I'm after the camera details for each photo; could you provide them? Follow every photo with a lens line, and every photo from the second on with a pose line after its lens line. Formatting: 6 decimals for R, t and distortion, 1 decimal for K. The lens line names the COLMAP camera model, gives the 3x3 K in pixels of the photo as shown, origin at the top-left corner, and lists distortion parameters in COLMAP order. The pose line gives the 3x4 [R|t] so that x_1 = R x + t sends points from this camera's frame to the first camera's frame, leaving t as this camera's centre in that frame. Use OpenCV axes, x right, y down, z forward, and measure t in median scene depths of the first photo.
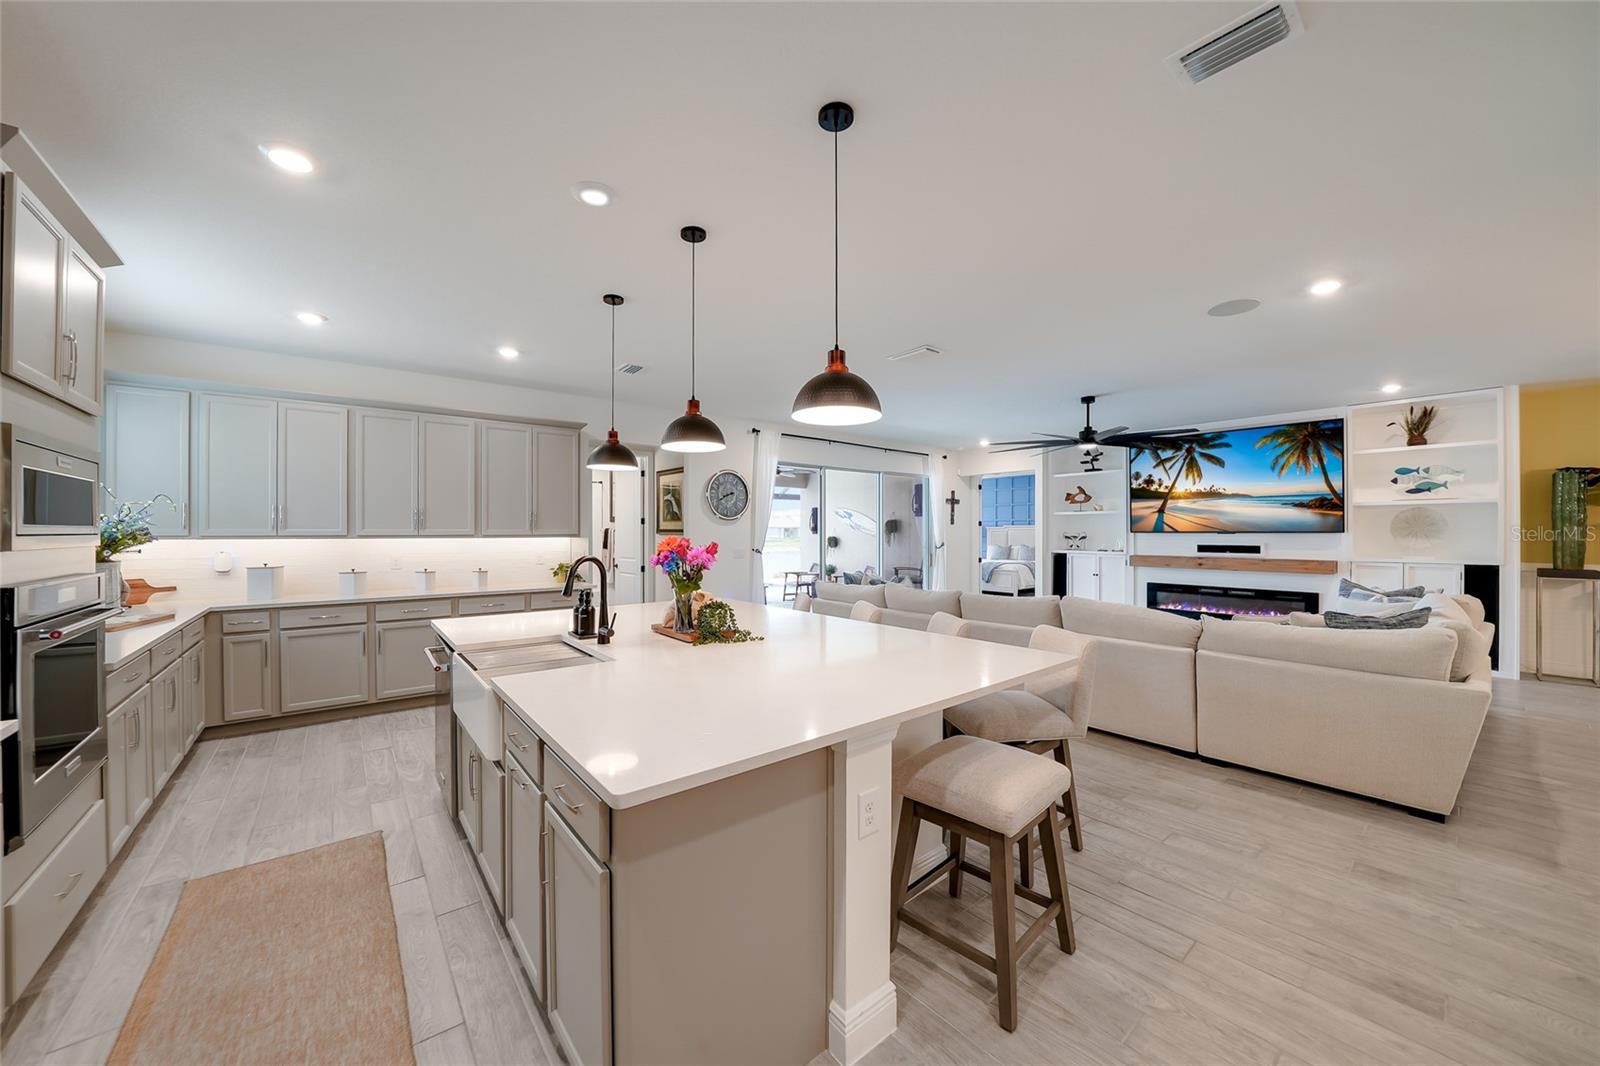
lens RADIAL K [[578.2, 0, 788.9], [0, 578.2, 532.2], [0, 0, 1]] dist [-0.028716, 0.000147]
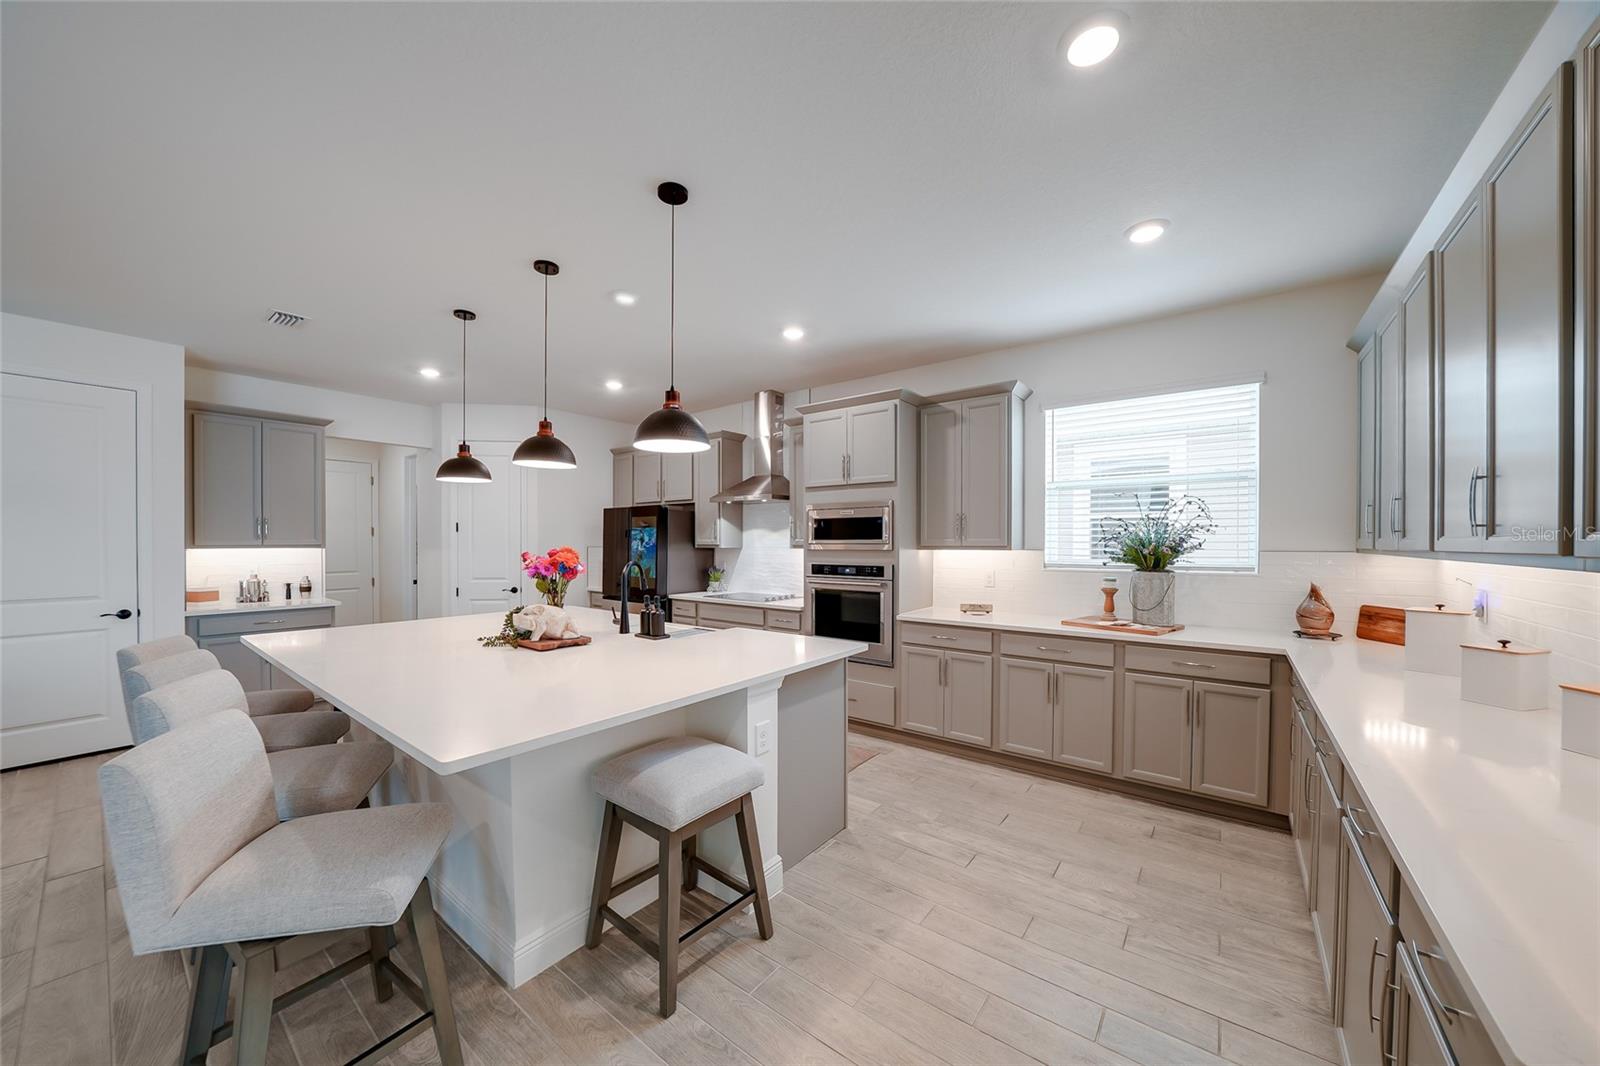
lens RADIAL K [[557.0, 0, 804.1], [0, 557.0, 543.9], [0, 0, 1]] dist [-0.018719, 0.000082]
pose [[-0.969533, -0.000308, -0.244961, -0.143432], [-0.000935, 0.999997, 0.002442, -0.000382], [0.244959, 0.002596, -0.969530, 0.802012]]
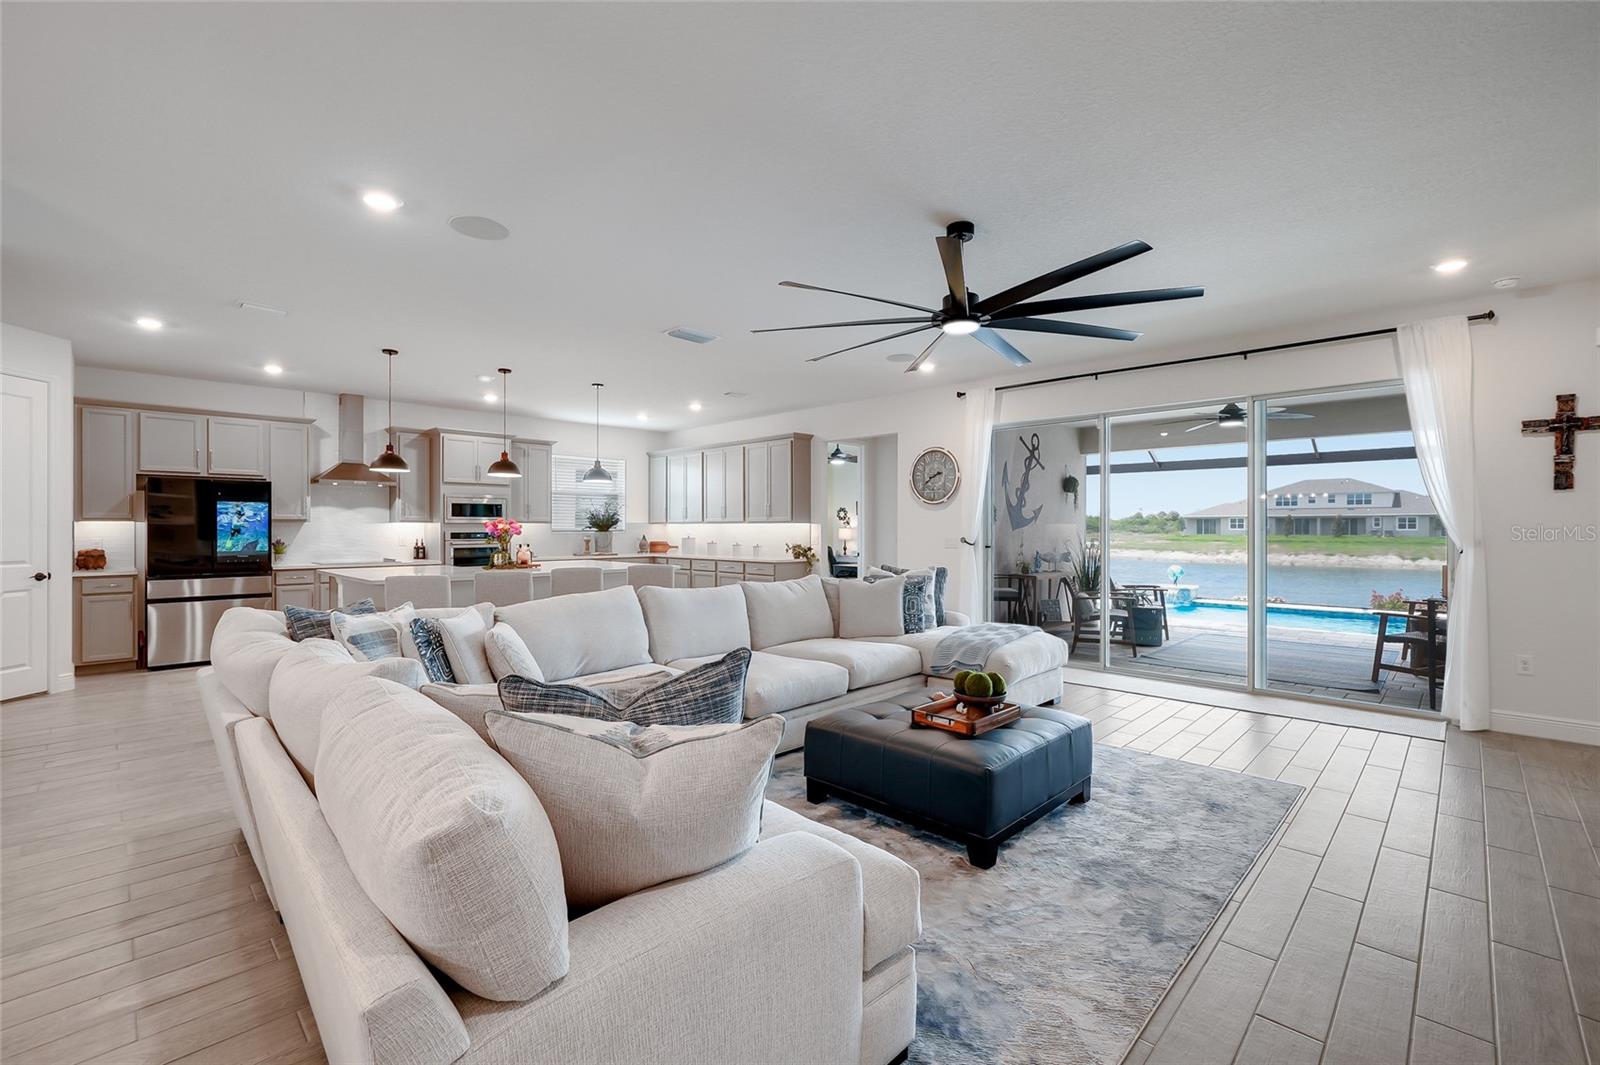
lens RADIAL K [[680.7, 0, 800.0], [0, 680.7, 532.5], [0, 0, 1]] dist [-0.006970, 0.000058]
pose [[0.113166, 0.007427, -0.993548, 0.895261], [-0.000509, 0.999972, 0.007417, 0.014418], [0.993576, -0.000334, 0.113167, 0.671270]]
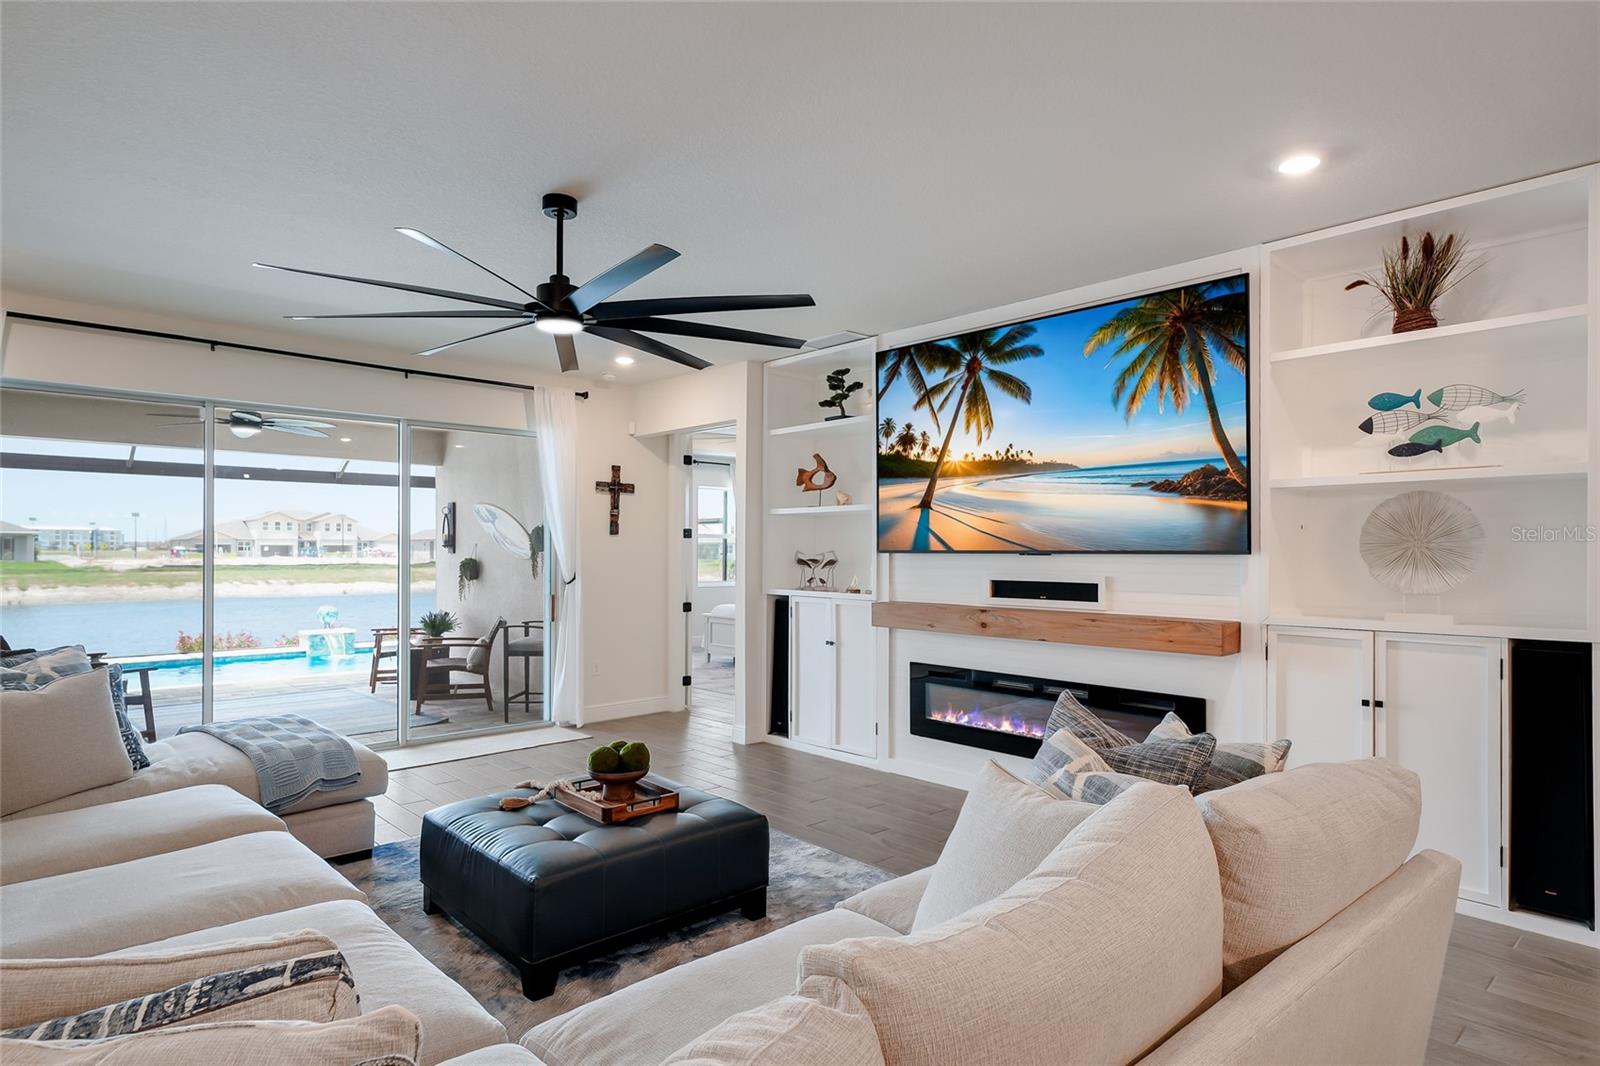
lens RADIAL K [[890.7, 0, 802.1], [0, 890.7, 549.6], [0, 0, 1]] dist [0.001618, 0.000180]
pose [[0.996895, 0.002971, 0.078692, 0.530923], [-0.002864, 0.999995, -0.001467, -0.000212], [-0.078696, 0.001237, 0.996898, 0.330123]]
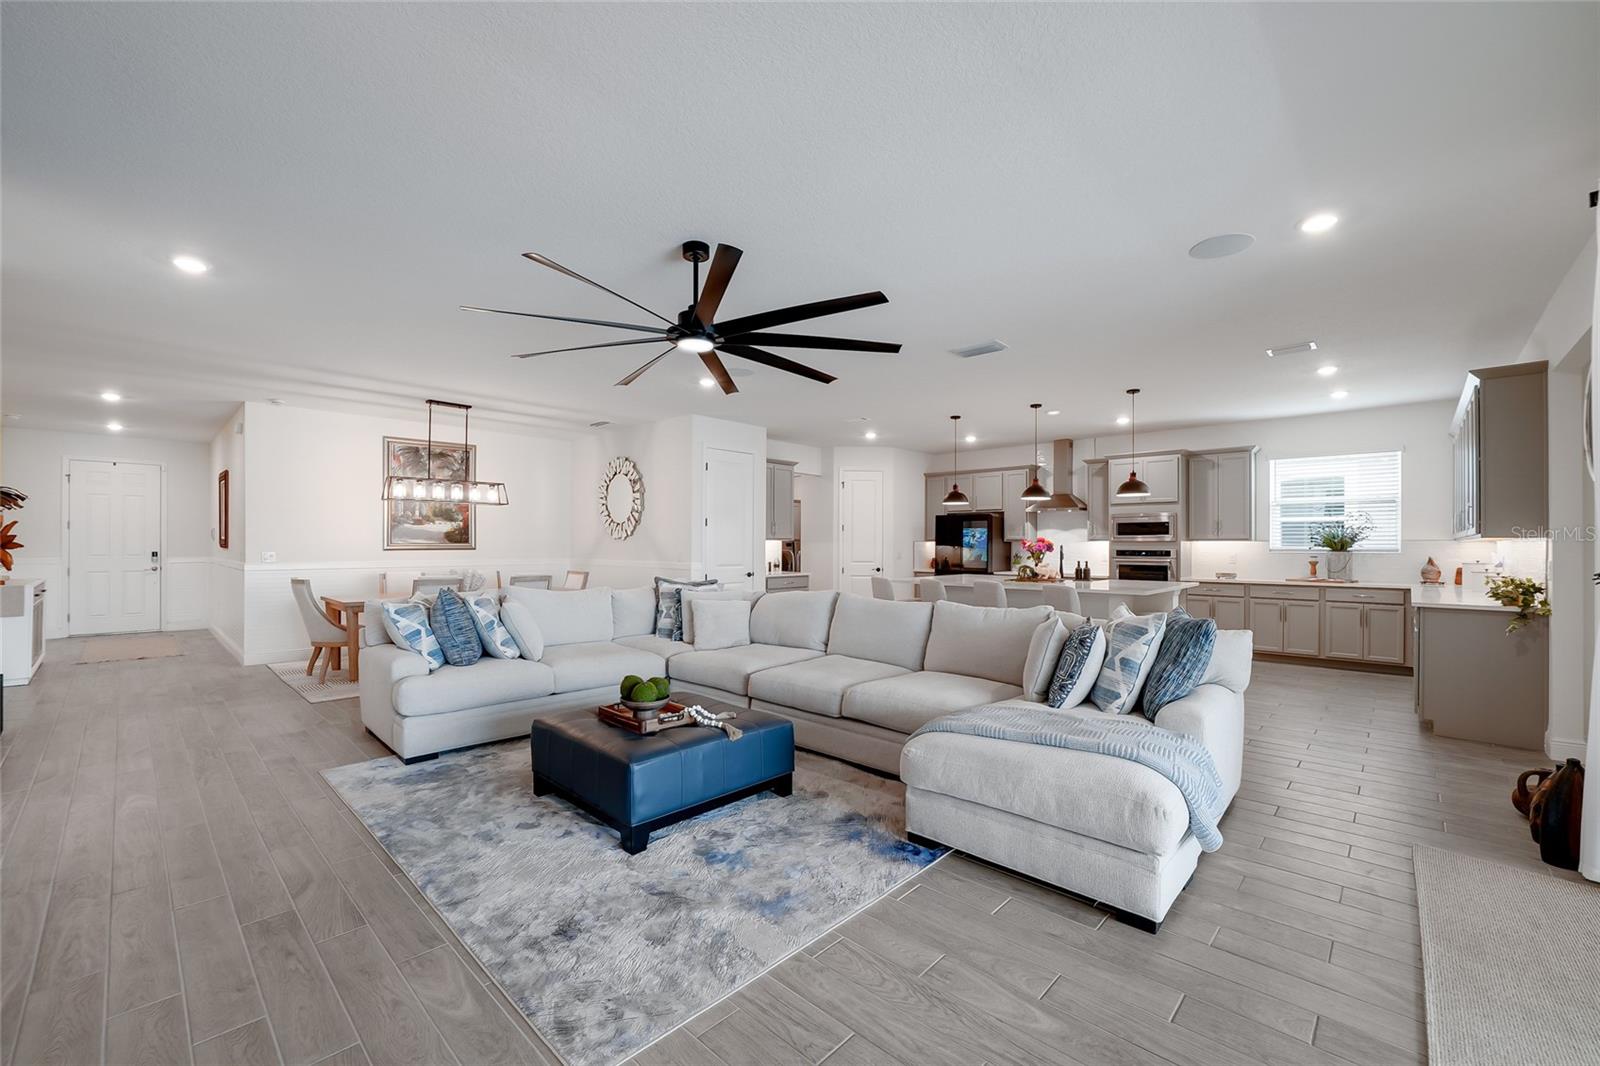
lens RADIAL K [[643.4, 0, 798.3], [0, 643.4, 539.6], [0, 0, 1]] dist [-0.017119, 0.000292]
pose [[-0.990134, -0.003804, -0.140070, 0.433775], [-0.002819, 0.999970, -0.007234, 0.014451], [0.140093, -0.006768, -0.990115, 1.287238]]
